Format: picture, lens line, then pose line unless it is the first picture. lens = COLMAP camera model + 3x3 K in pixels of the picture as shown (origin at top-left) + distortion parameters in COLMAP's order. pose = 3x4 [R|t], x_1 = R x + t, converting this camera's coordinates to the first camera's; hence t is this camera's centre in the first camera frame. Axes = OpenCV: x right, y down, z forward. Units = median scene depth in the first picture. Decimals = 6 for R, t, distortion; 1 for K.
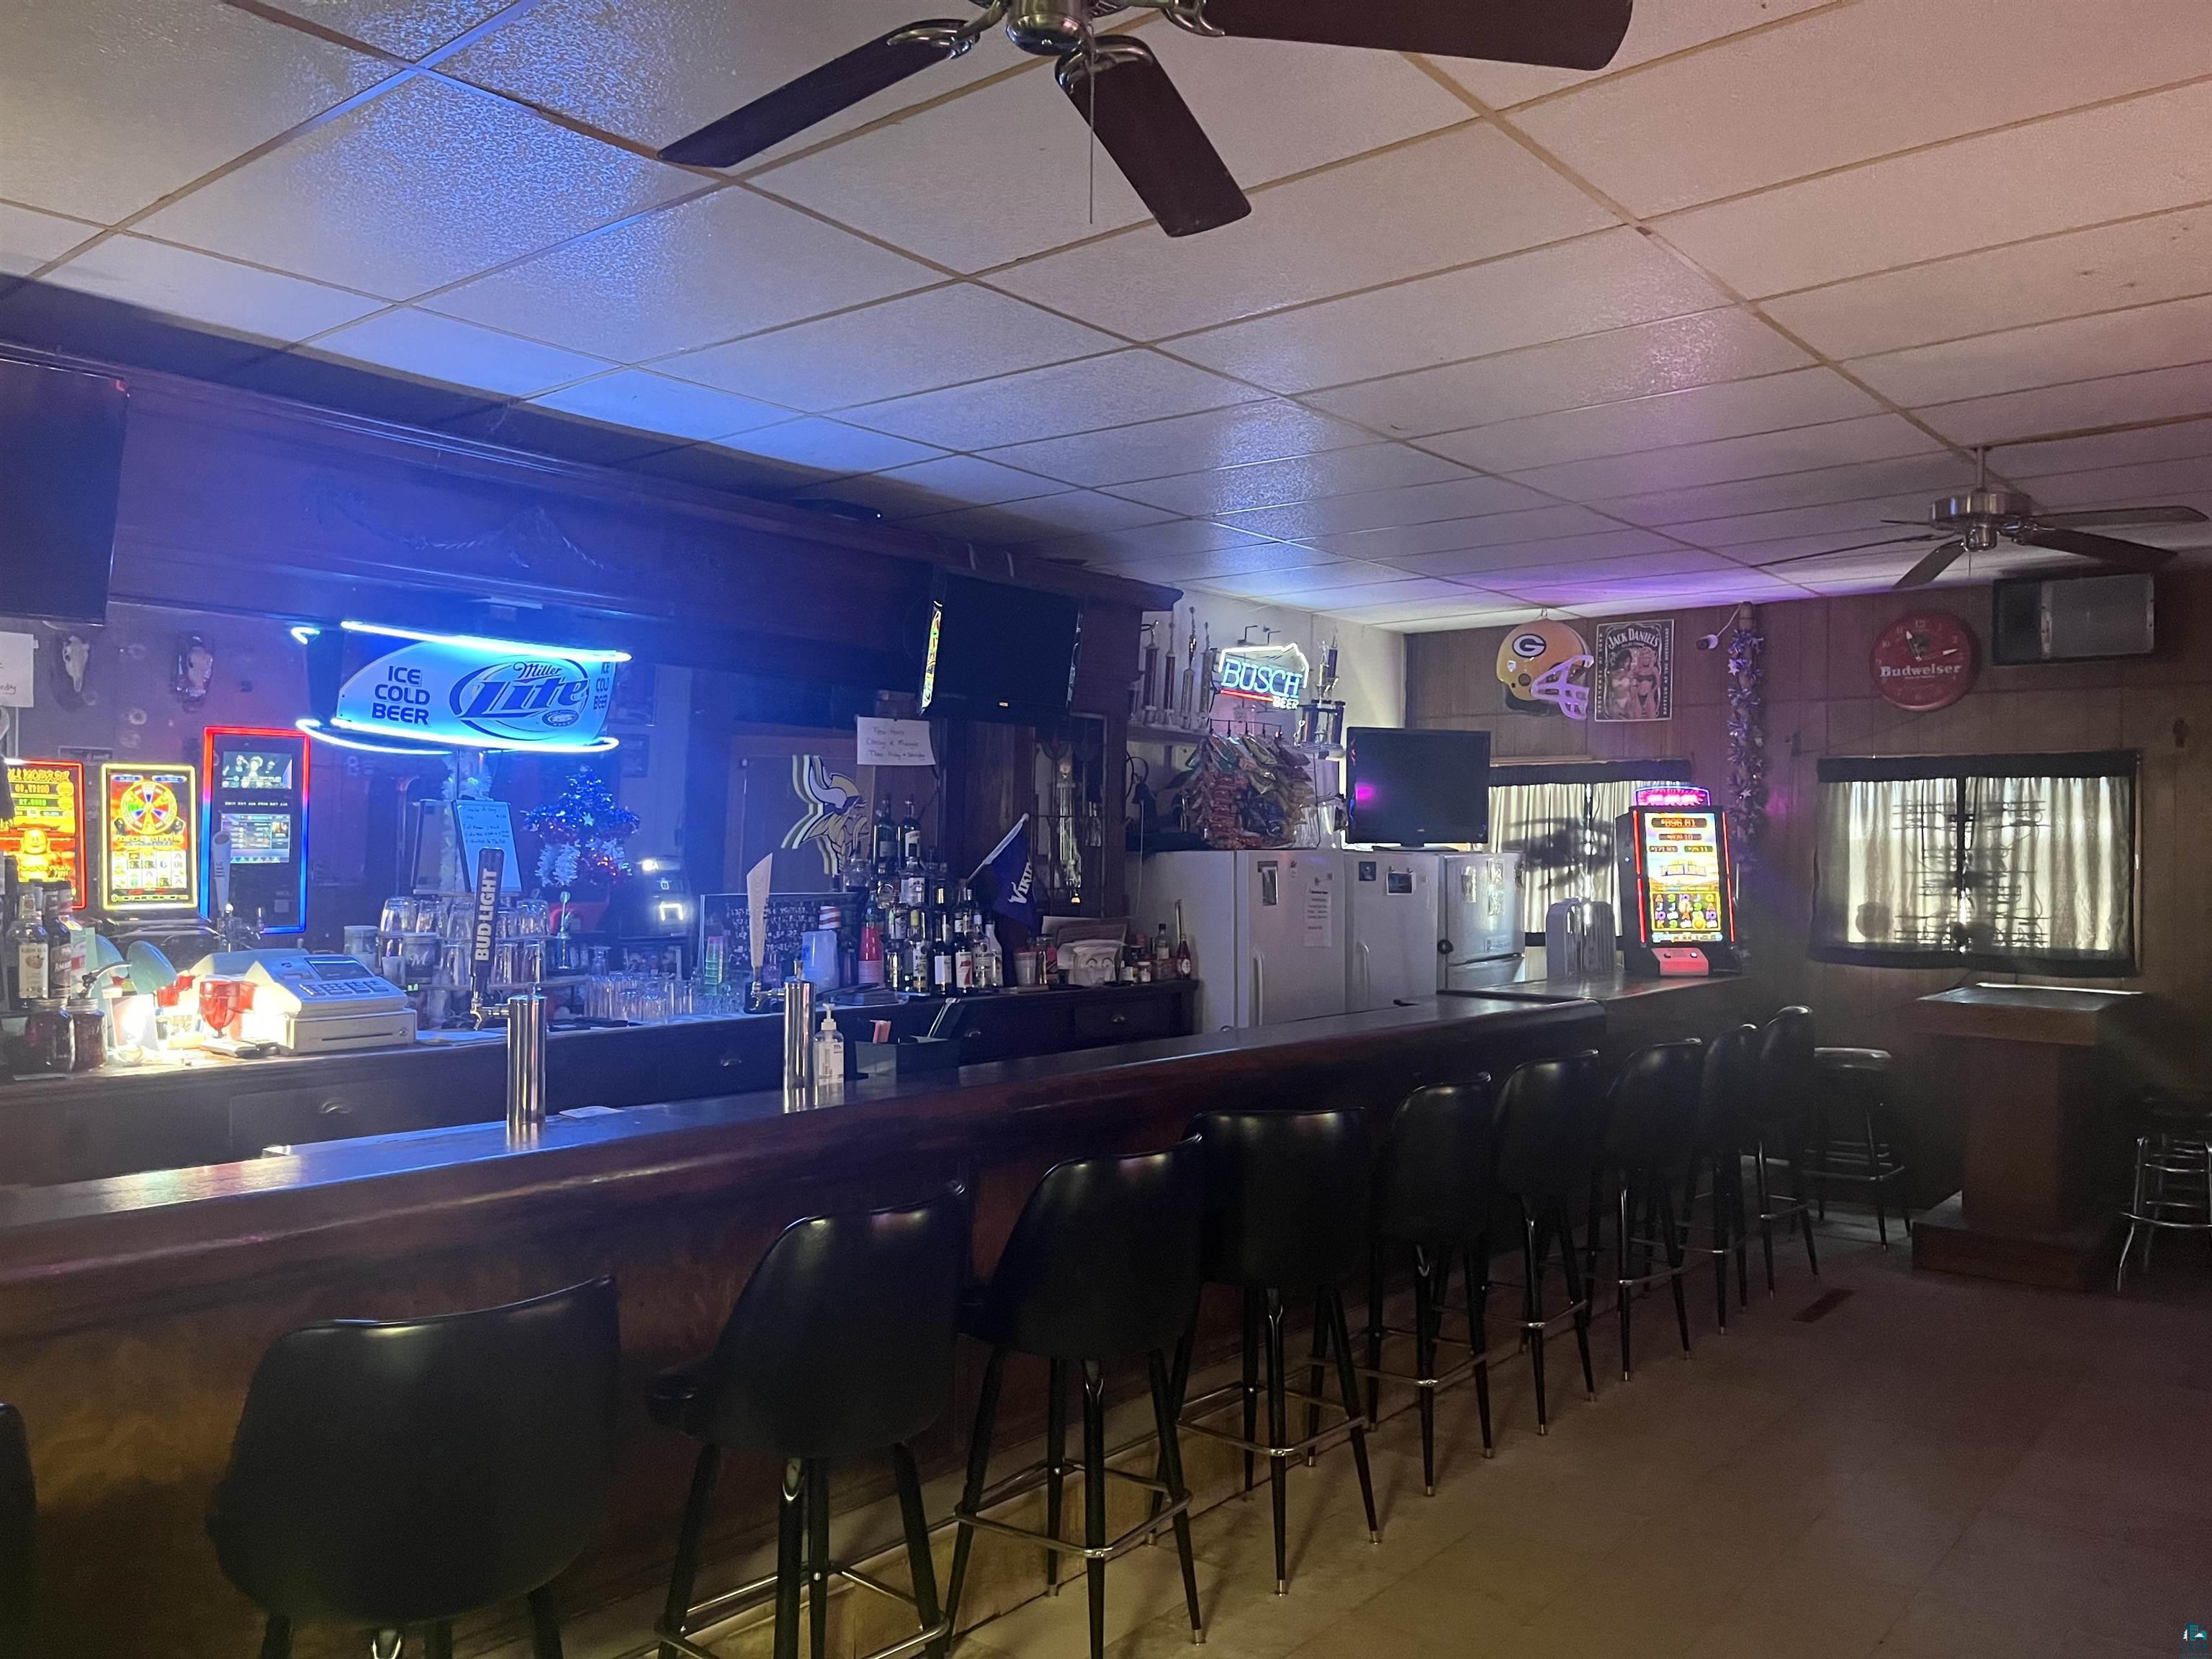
lens RADIAL K [[1653.8, 0, 1106.5], [0, 1653.8, 837.0], [0, 0, 1]] dist [0.032844, -0.040074]
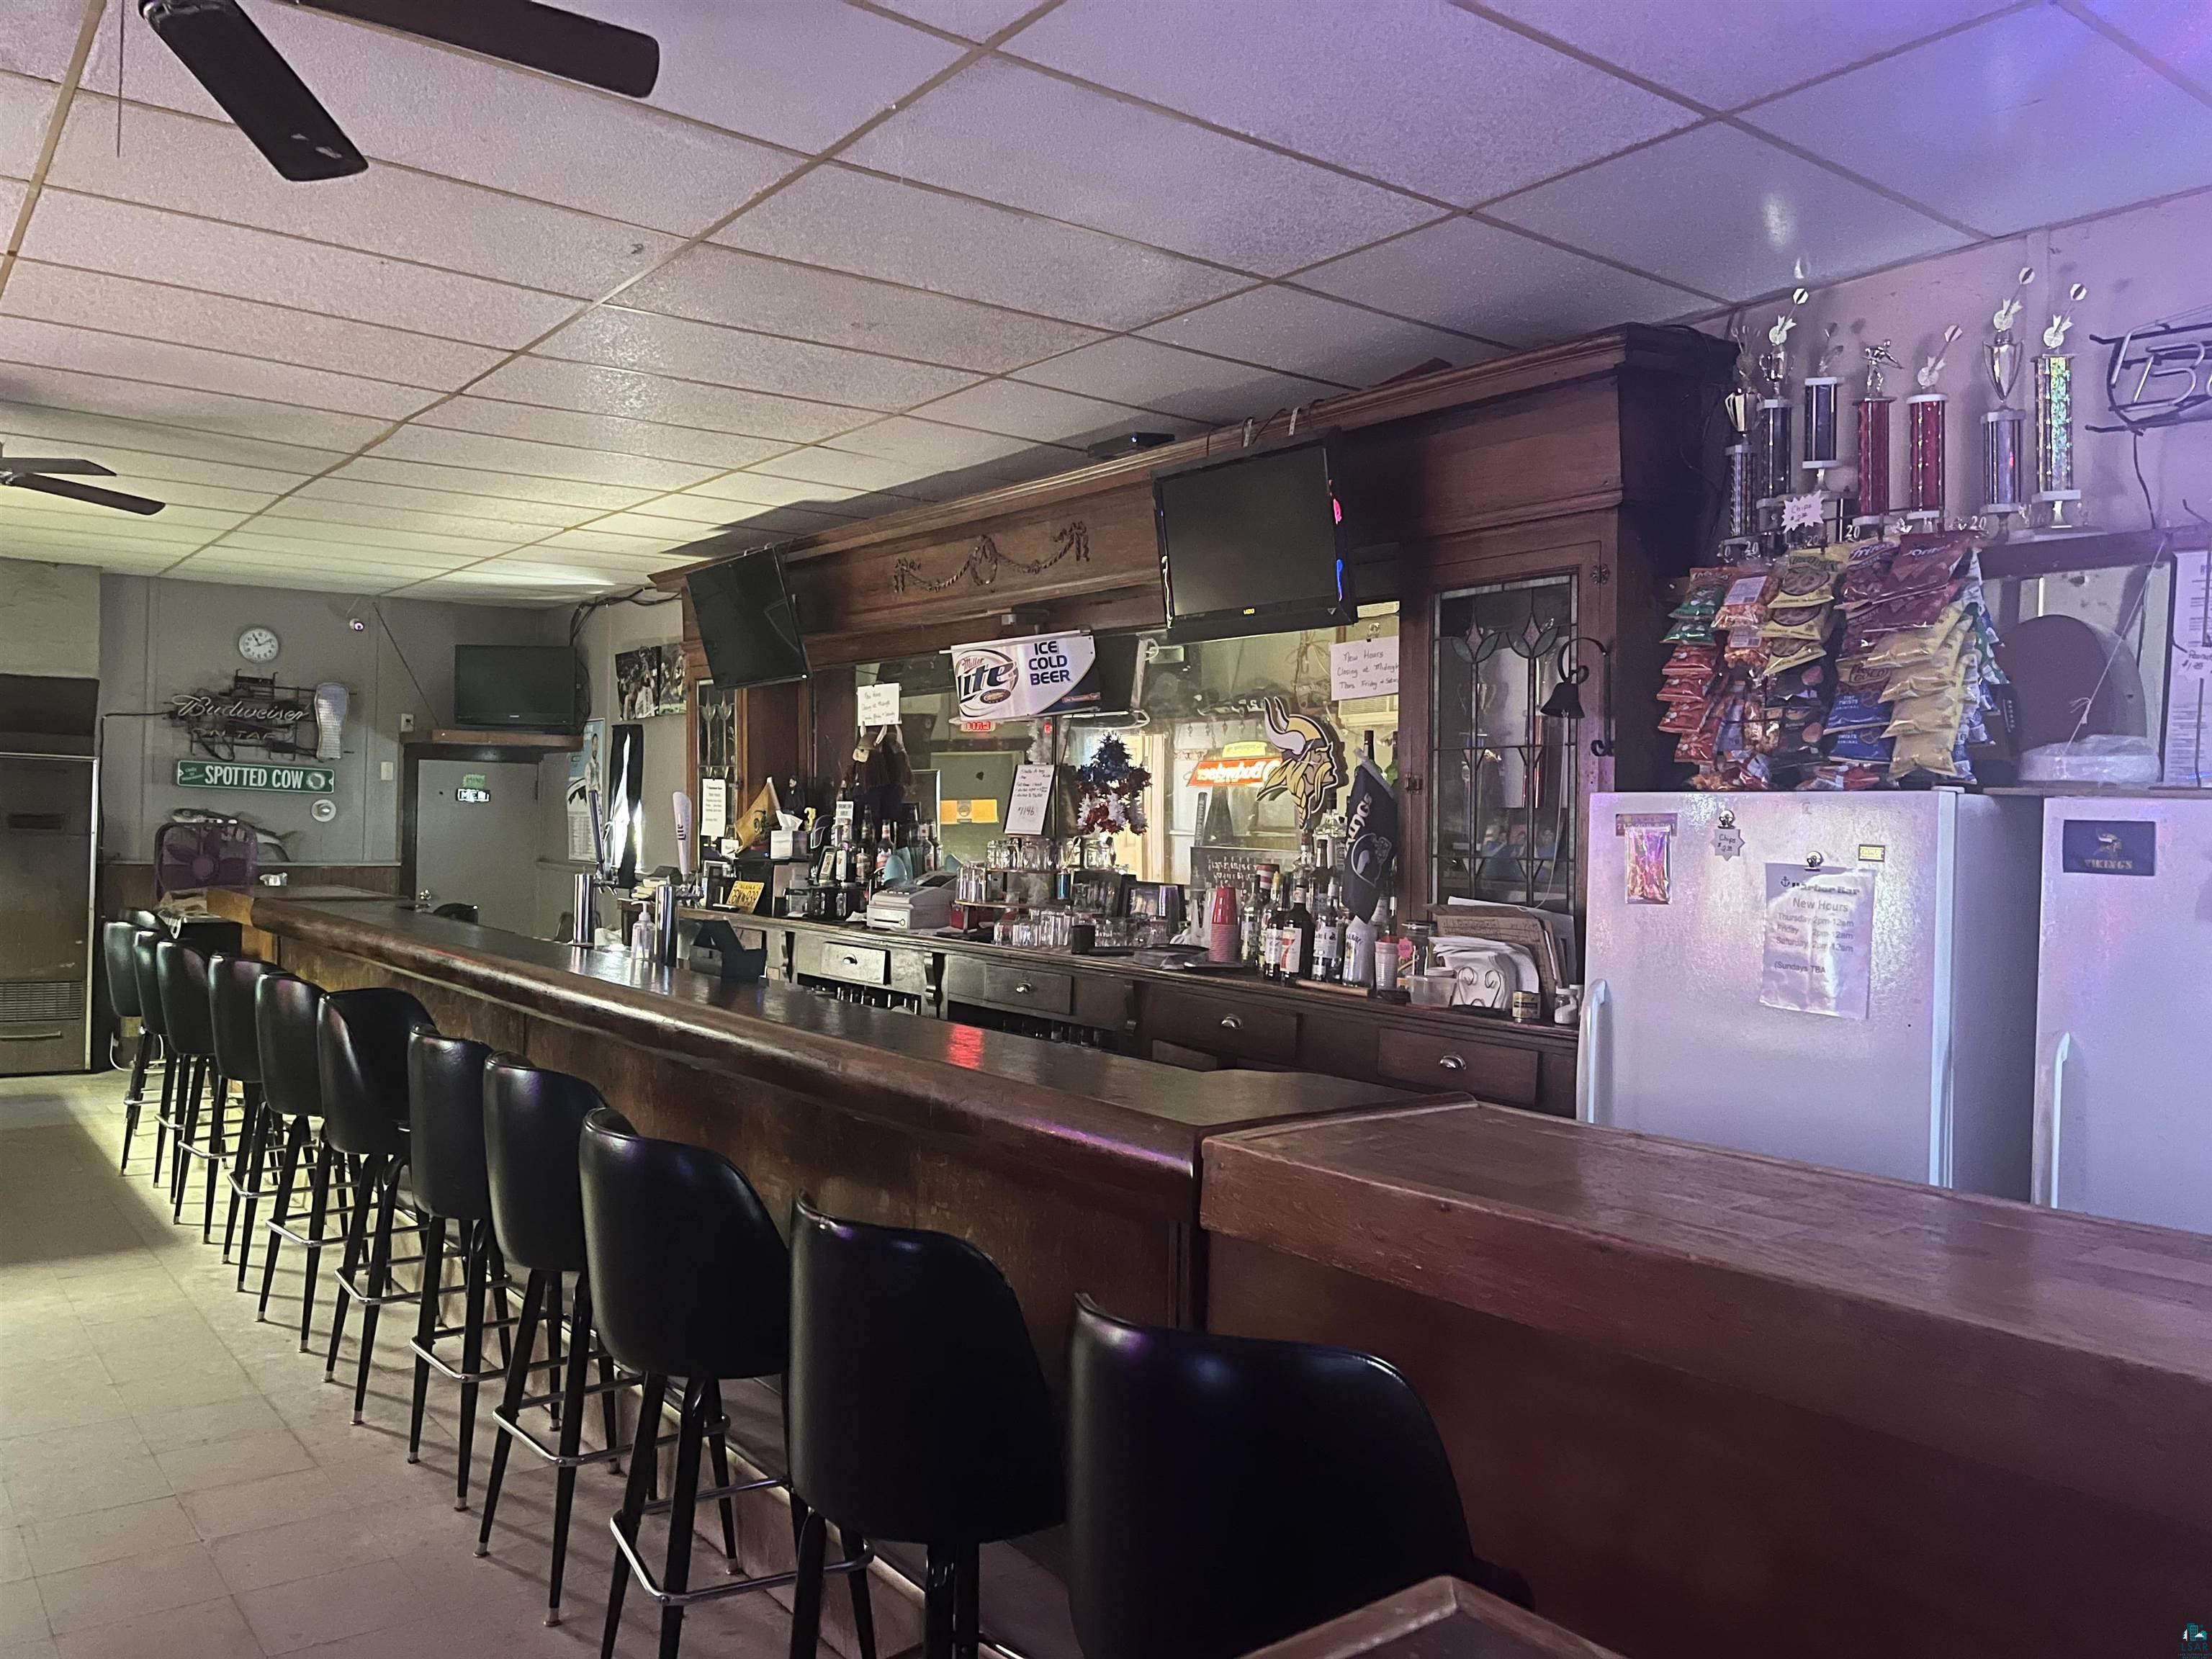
lens RADIAL K [[1653.8, 0, 1124.5], [0, 1653.8, 825.2], [0, 0, 1]] dist [0.032844, -0.040074]
pose [[-0.212085, -0.008824, -0.977211, 0.713200], [-0.013075, 0.999895, -0.006191, 0.026705], [0.977164, 0.011464, -0.212179, 1.104734]]
